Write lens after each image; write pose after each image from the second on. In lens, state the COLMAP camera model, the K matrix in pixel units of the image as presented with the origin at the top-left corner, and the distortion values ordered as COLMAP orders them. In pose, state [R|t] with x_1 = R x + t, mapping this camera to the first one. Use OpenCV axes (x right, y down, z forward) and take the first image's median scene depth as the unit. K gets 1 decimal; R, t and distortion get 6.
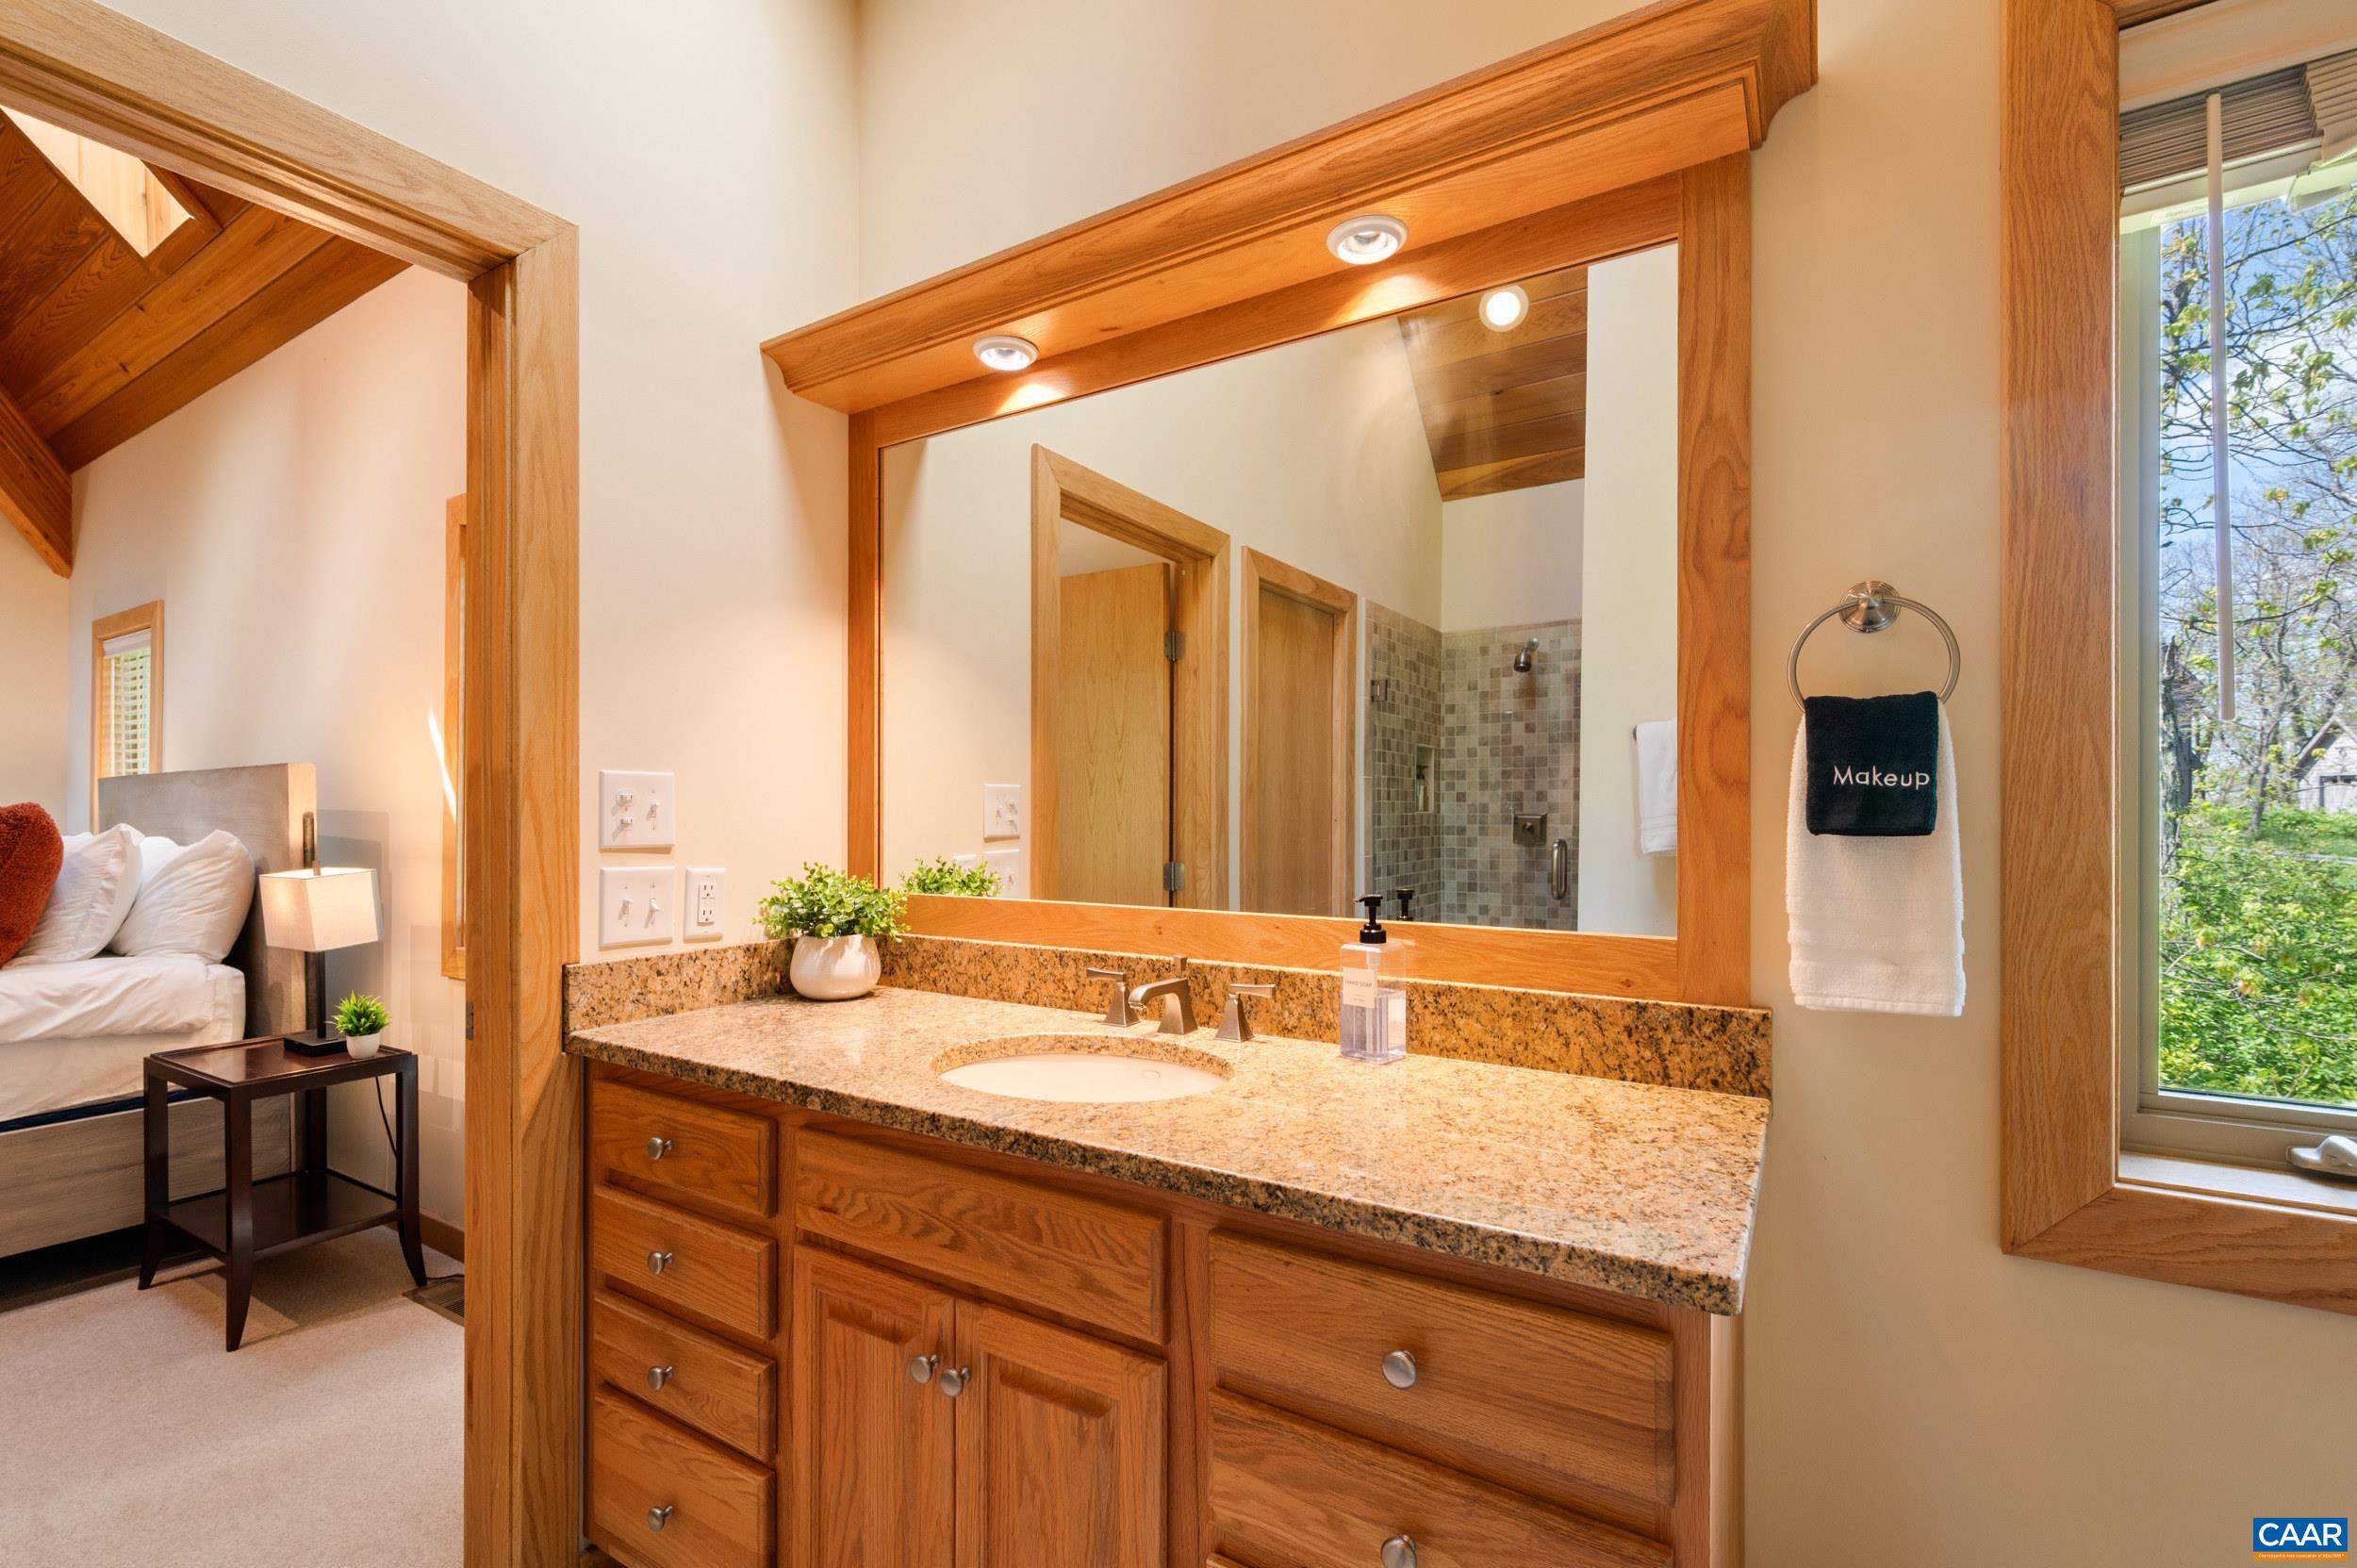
lens RADIAL K [[1061.1, 0, 1172.4], [0, 1061.1, 802.5], [0, 0, 1]] dist [-0.000832, -0.000654]
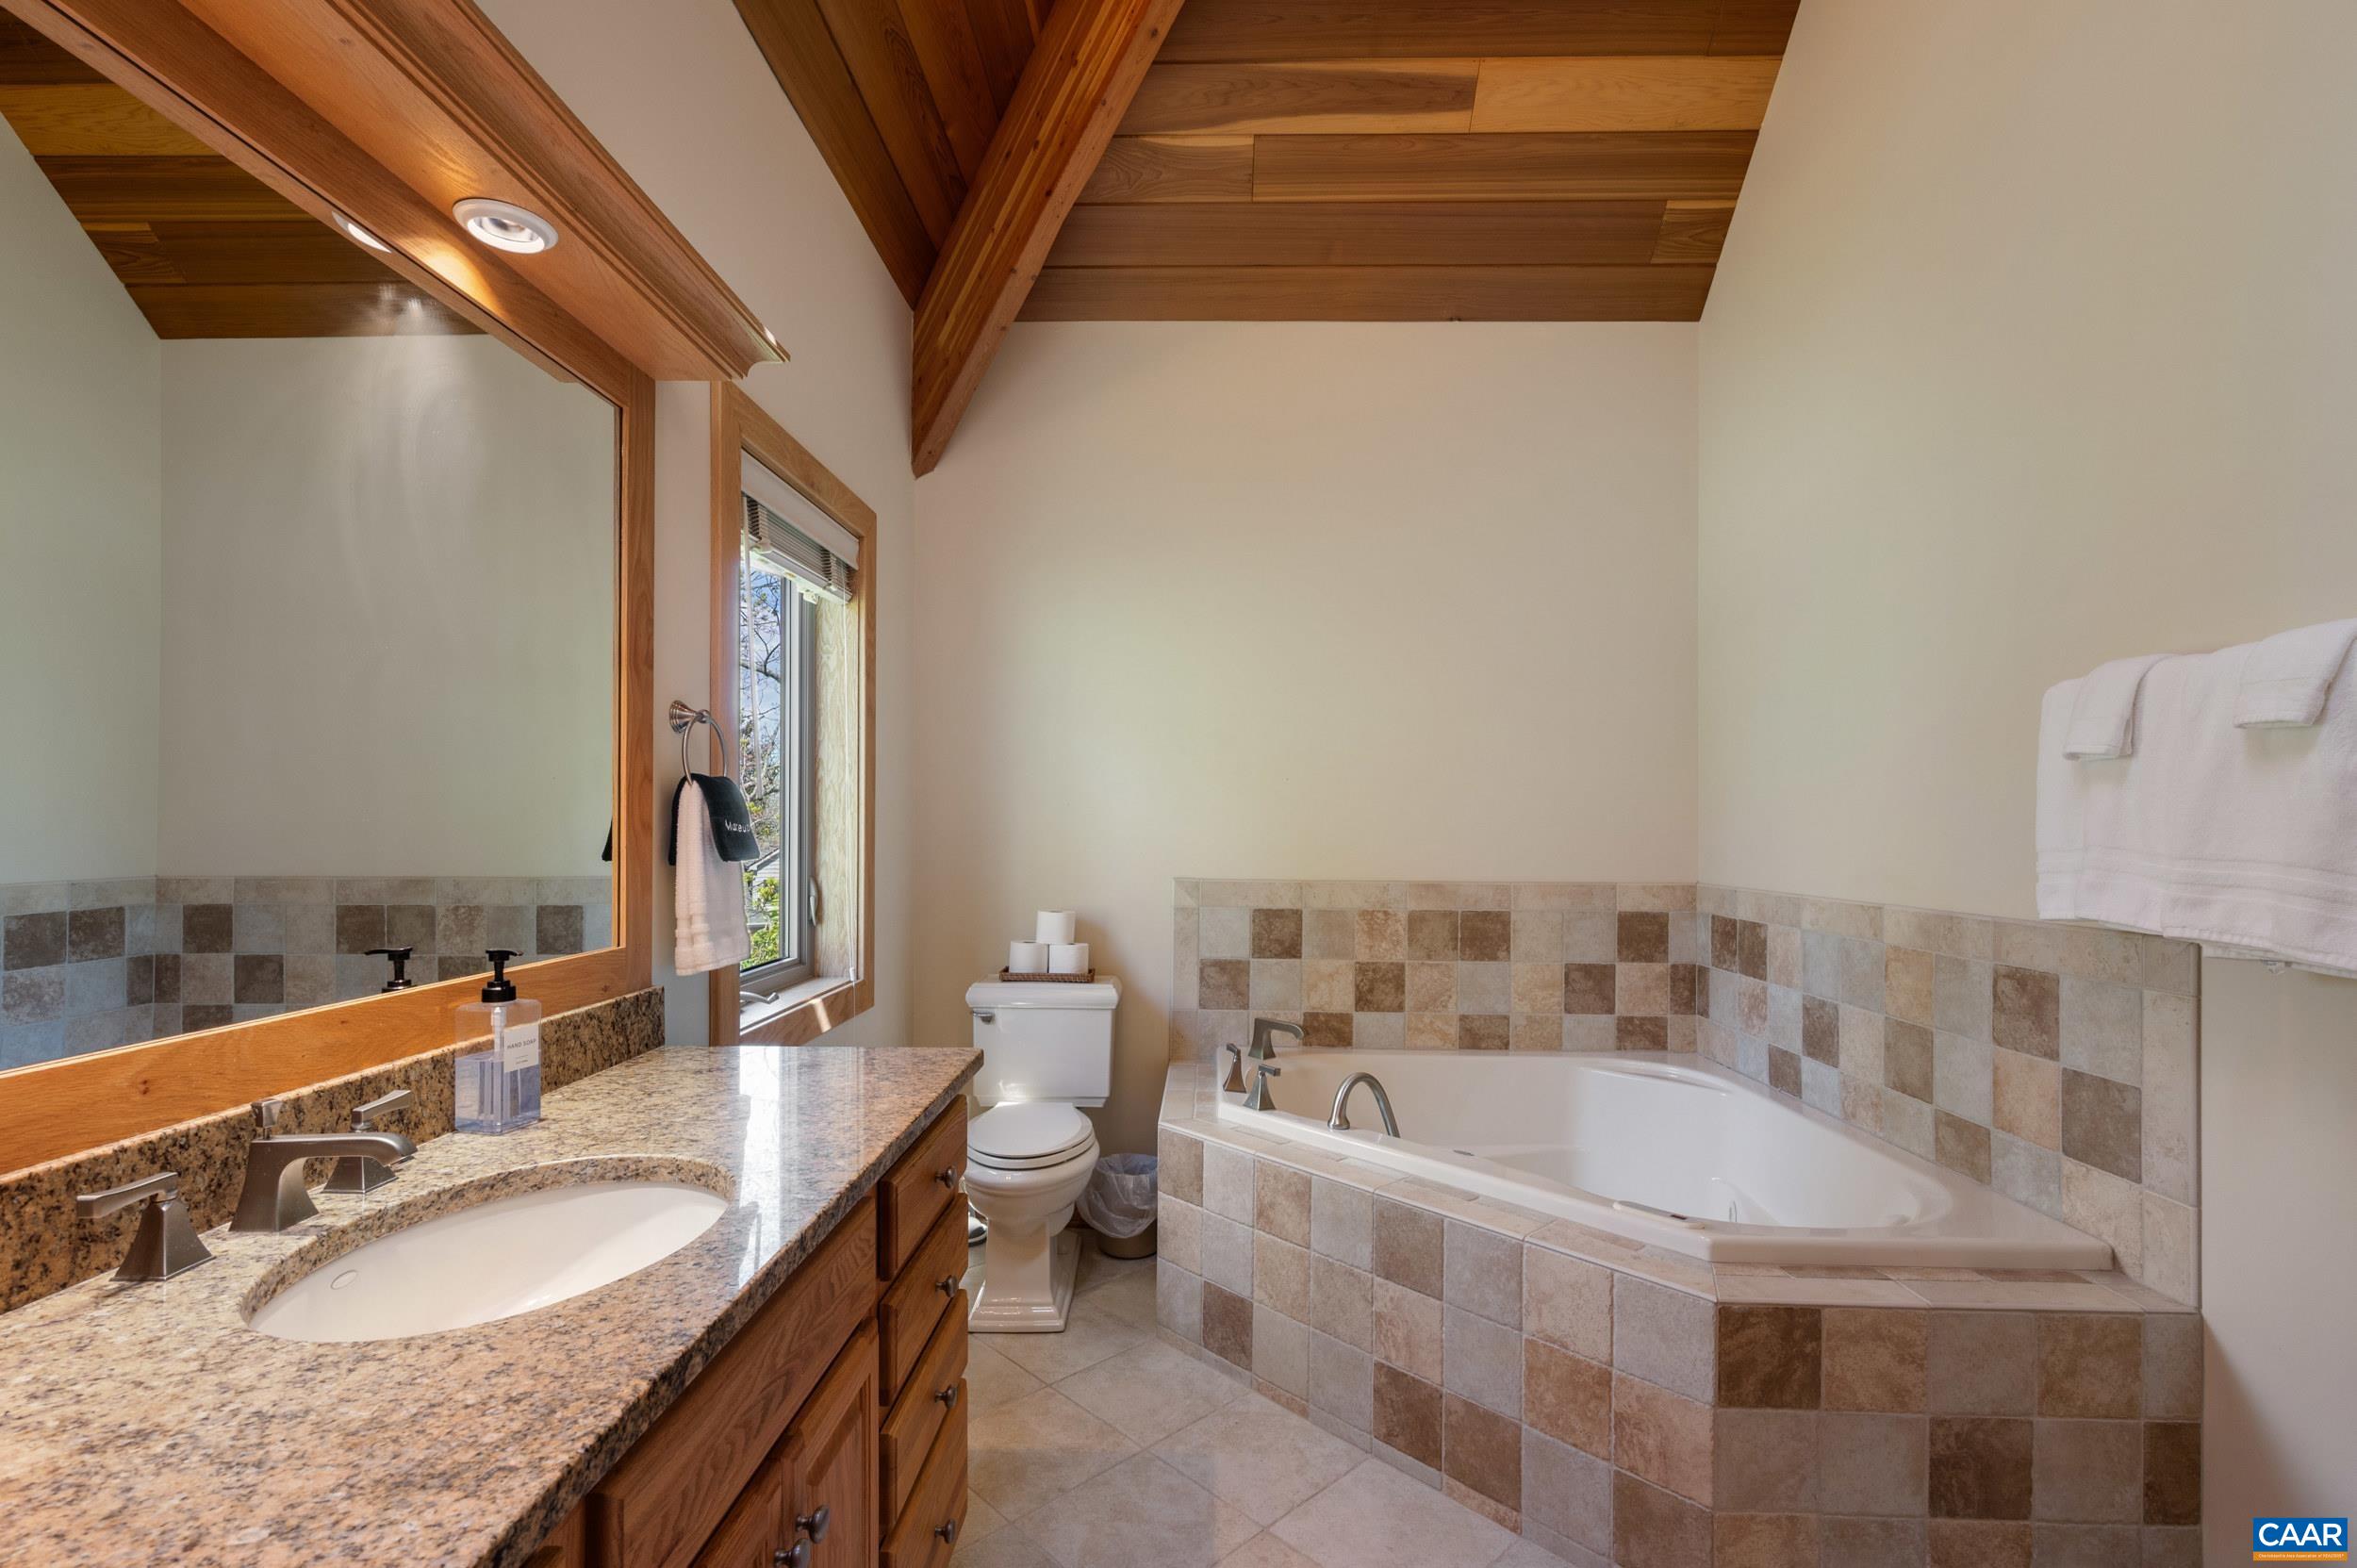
lens RADIAL K [[1061.1, 0, 1178.3], [0, 1061.1, 799.1], [0, 0, 1]] dist [-0.000832, -0.000654]
pose [[-0.516979, 0.022559, 0.855701, -0.960928], [-0.003520, 0.999588, -0.028479, -0.017058], [-0.855991, -0.017735, -0.516686, 1.053876]]
